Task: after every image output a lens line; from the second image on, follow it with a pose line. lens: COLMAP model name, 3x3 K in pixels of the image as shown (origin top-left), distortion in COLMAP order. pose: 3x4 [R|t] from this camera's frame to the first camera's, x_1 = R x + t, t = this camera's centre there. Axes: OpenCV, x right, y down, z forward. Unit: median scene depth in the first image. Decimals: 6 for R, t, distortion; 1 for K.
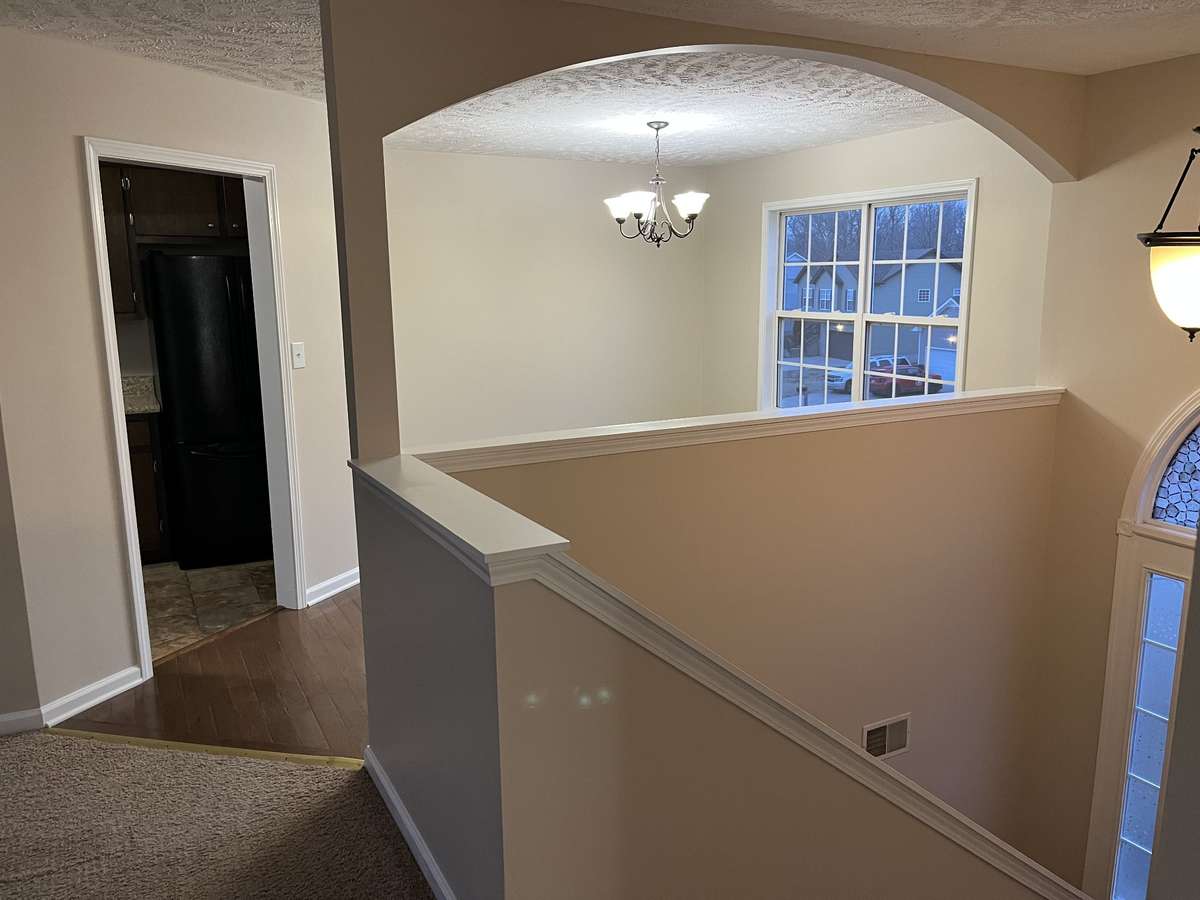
lens RADIAL K [[897.8, 0, 608.8], [0, 897.8, 446.1], [0, 0, 1]] dist [0.033691, -0.011961]
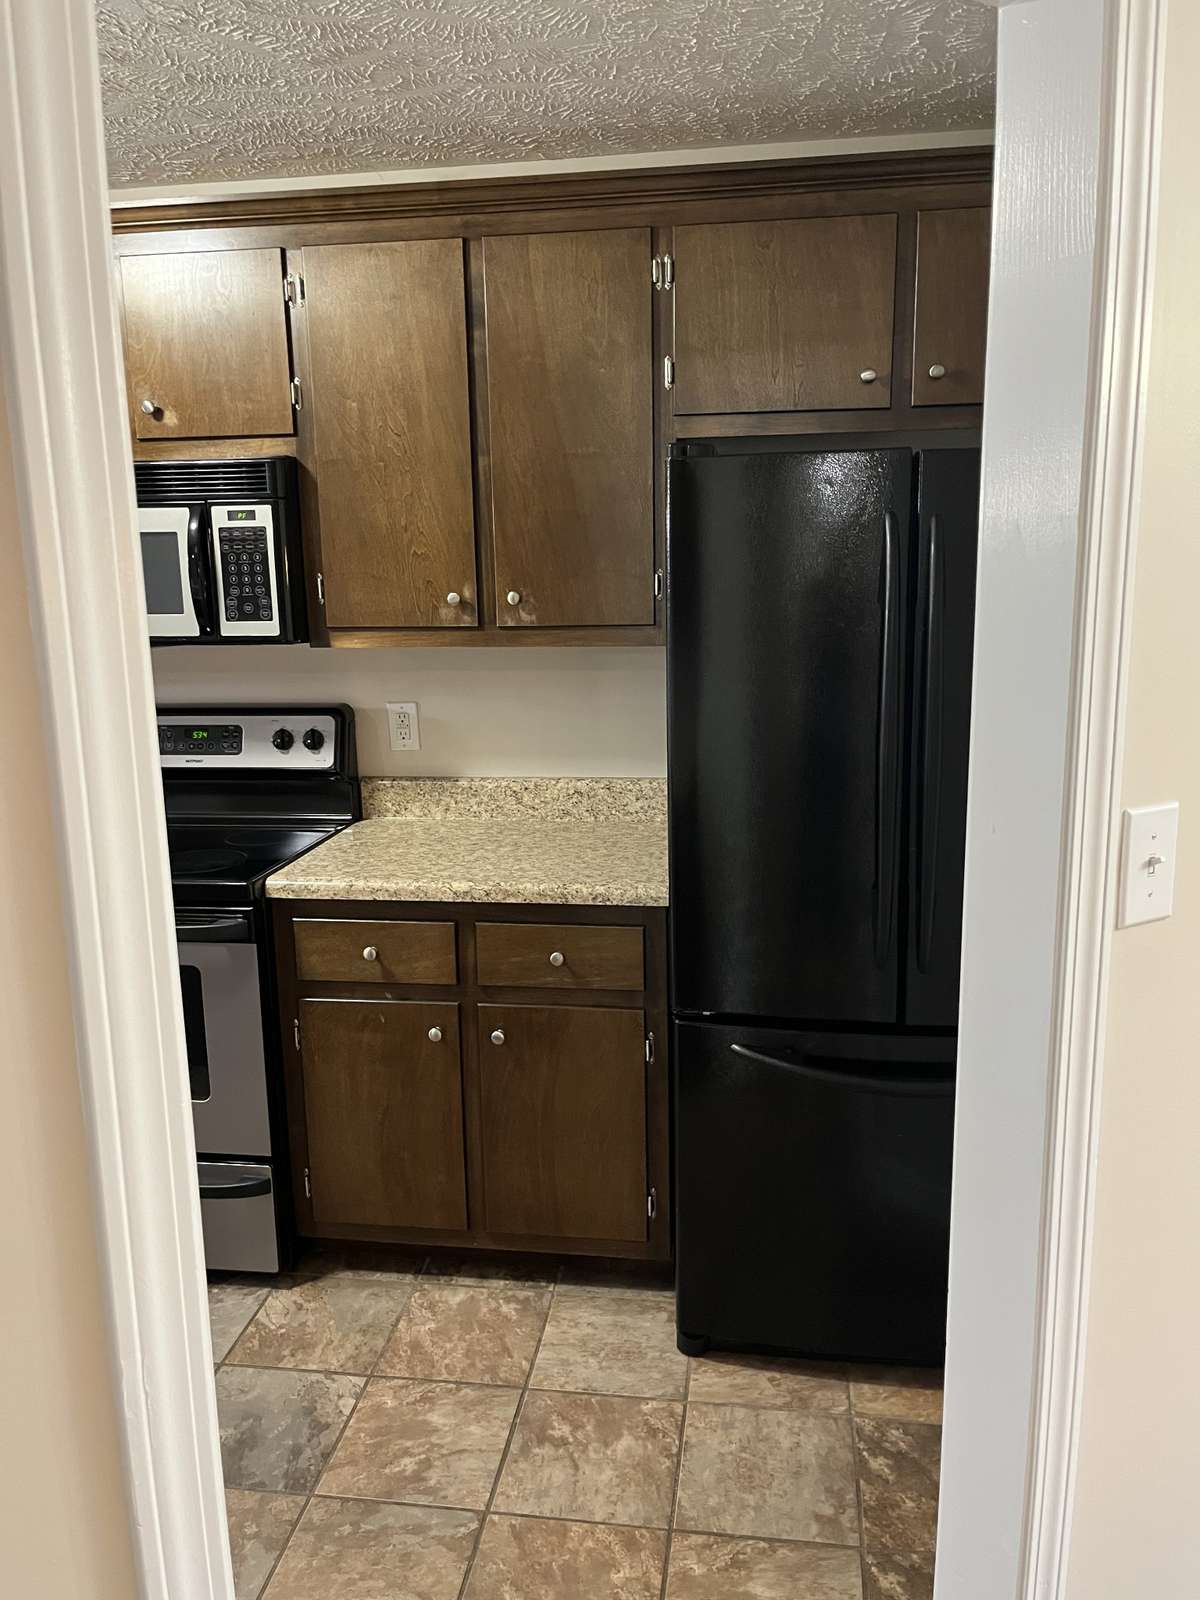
lens RADIAL K [[1197.1, 0, 607.8], [0, 1197.1, 802.6], [0, 0, 1]] dist [0.033691, -0.011961]
pose [[0.801581, 0.110800, -0.587530, -0.179391], [-0.096211, 0.993776, 0.056149, -0.075581], [0.590094, 0.011519, 0.807252, 0.444600]]
